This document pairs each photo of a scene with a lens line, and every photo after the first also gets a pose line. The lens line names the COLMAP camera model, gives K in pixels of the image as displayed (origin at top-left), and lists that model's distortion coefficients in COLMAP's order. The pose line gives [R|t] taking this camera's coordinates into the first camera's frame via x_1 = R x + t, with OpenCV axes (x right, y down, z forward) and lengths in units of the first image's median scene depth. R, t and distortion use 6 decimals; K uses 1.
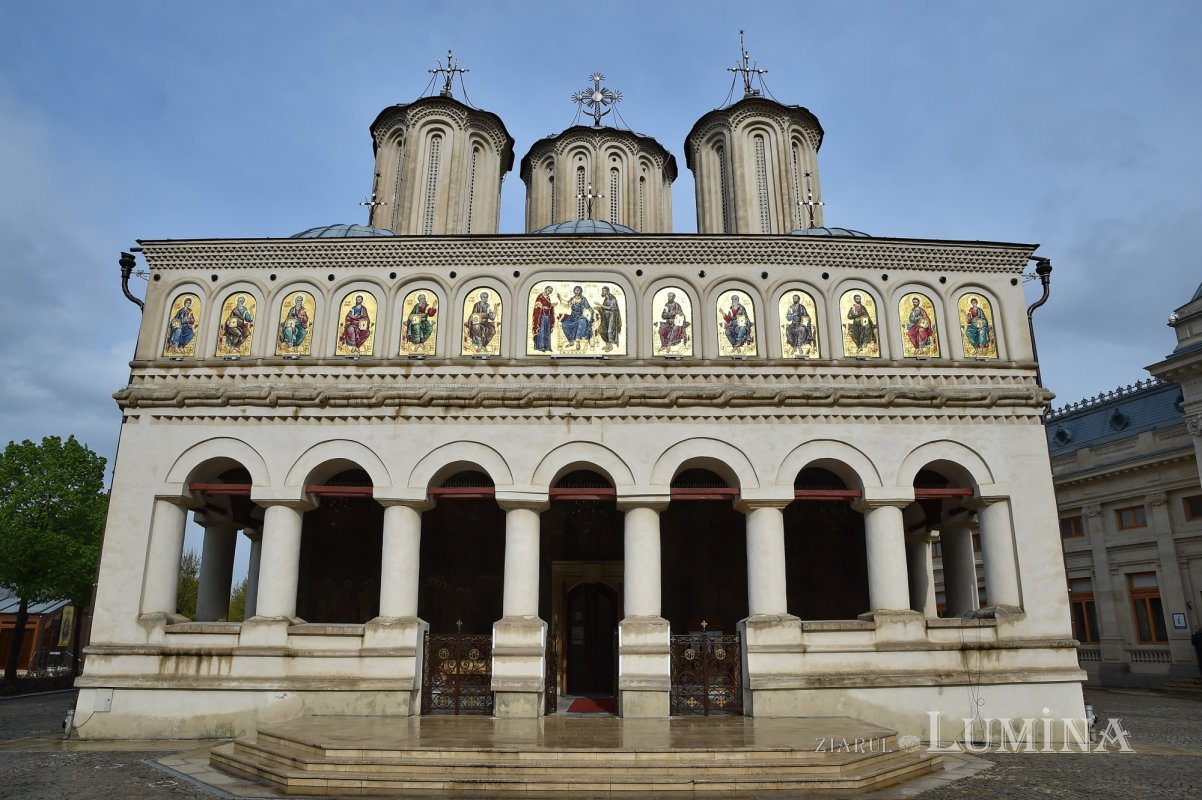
lens RADIAL K [[807.9, 0, 599.5], [0, 807.9, 410.7], [0, 0, 1]] dist [-0.133305, 0.093033]
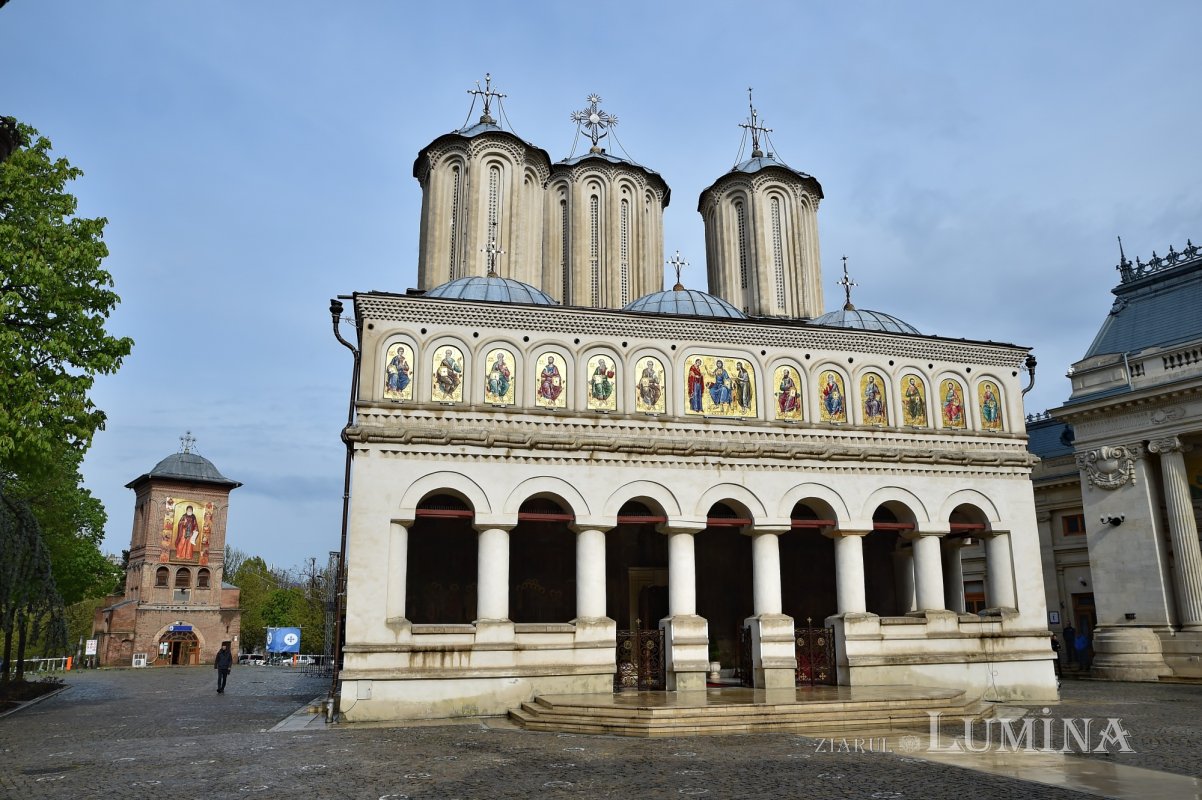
lens RADIAL K [[918.5, 0, 601.0], [0, 918.5, 400.0], [0, 0, 1]] dist [-0.109495, 0.117359]
pose [[0.972144, 0.050874, 0.228797, -0.571538], [-0.056836, 0.998192, 0.019544, -0.114879], [-0.227389, -0.032003, 0.973278, -0.407598]]
